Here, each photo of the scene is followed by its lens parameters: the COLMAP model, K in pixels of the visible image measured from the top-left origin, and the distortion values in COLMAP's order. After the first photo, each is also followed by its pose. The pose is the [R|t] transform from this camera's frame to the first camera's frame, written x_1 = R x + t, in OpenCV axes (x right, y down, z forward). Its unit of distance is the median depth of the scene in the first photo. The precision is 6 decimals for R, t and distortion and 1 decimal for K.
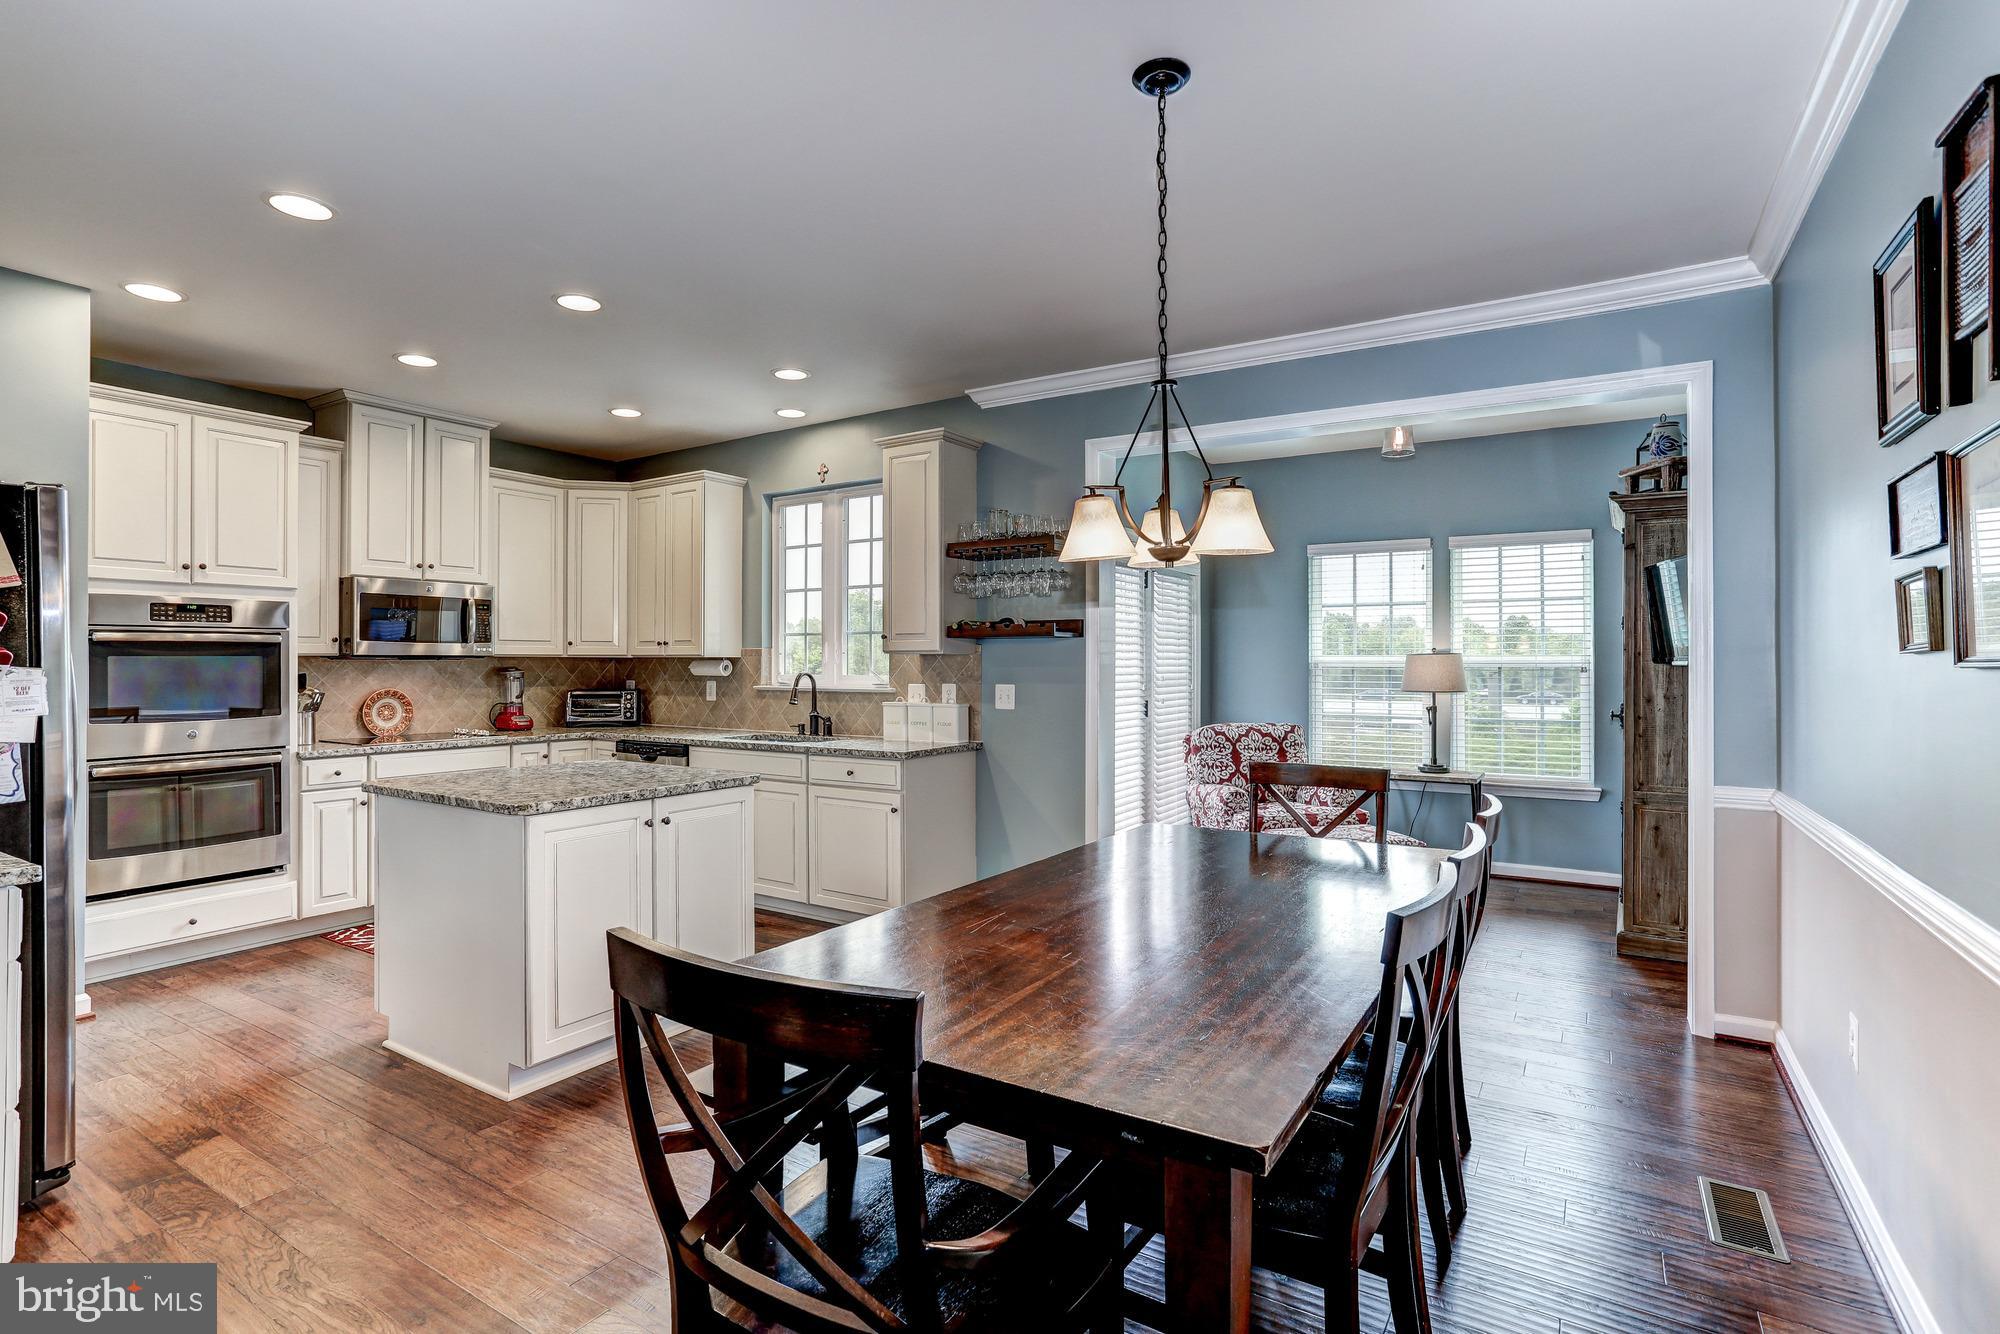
lens RADIAL K [[977.2, 0, 988.2], [0, 977.2, 658.5], [0, 0, 1]] dist [-0.047402, 0.031950]
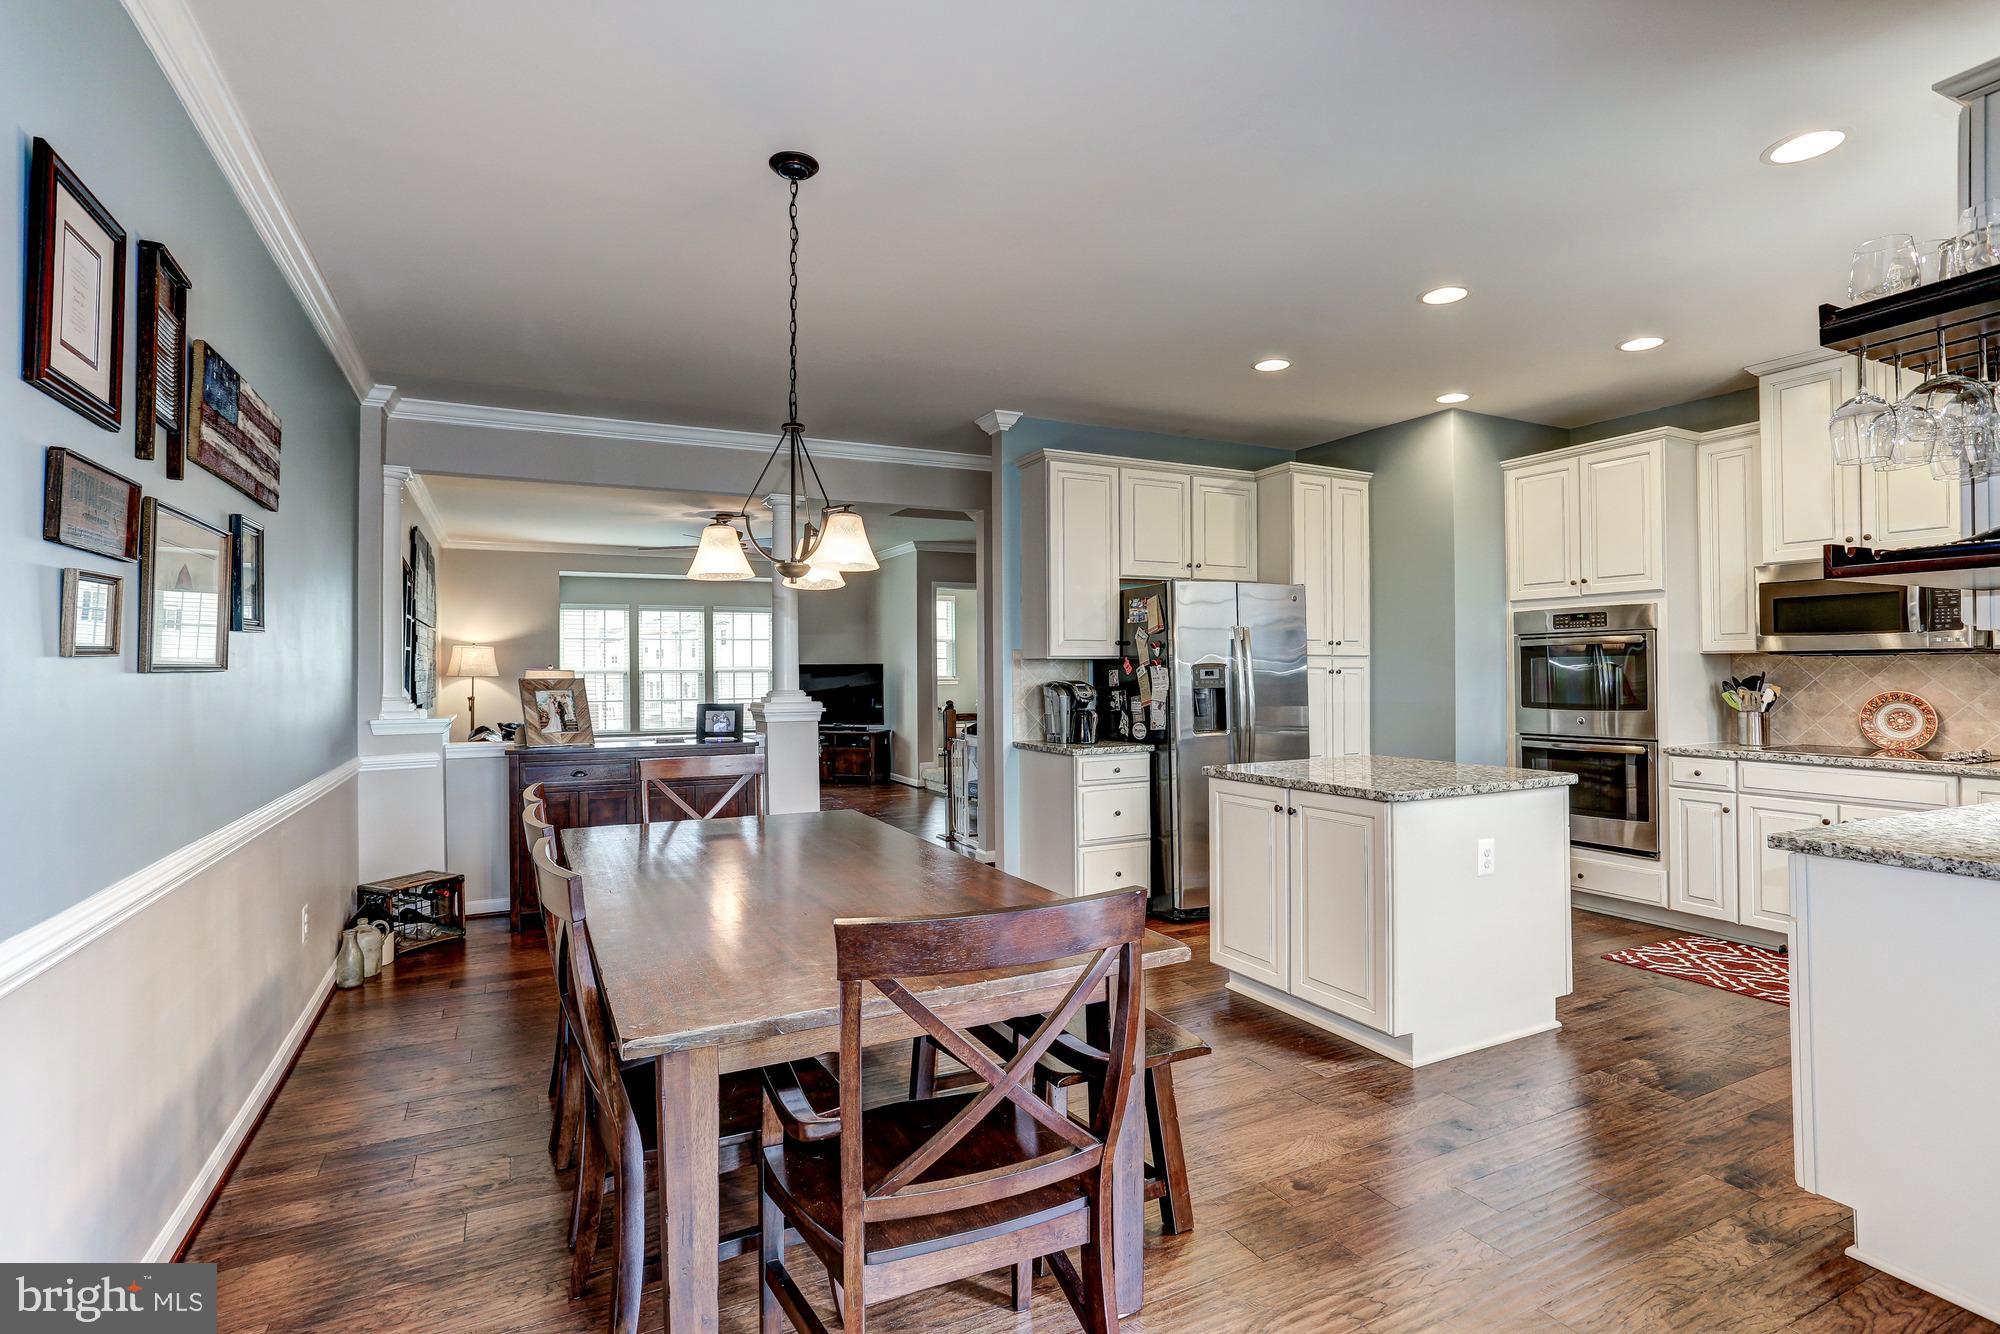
lens RADIAL K [[977.2, 0, 997.4], [0, 977.2, 658.5], [0, 0, 1]] dist [-0.047402, 0.031950]
pose [[-0.495304, -0.003920, -0.868711, 0.430514], [0.014826, 0.999806, -0.012965, 0.003242], [0.868593, -0.019301, -0.495150, 0.731921]]
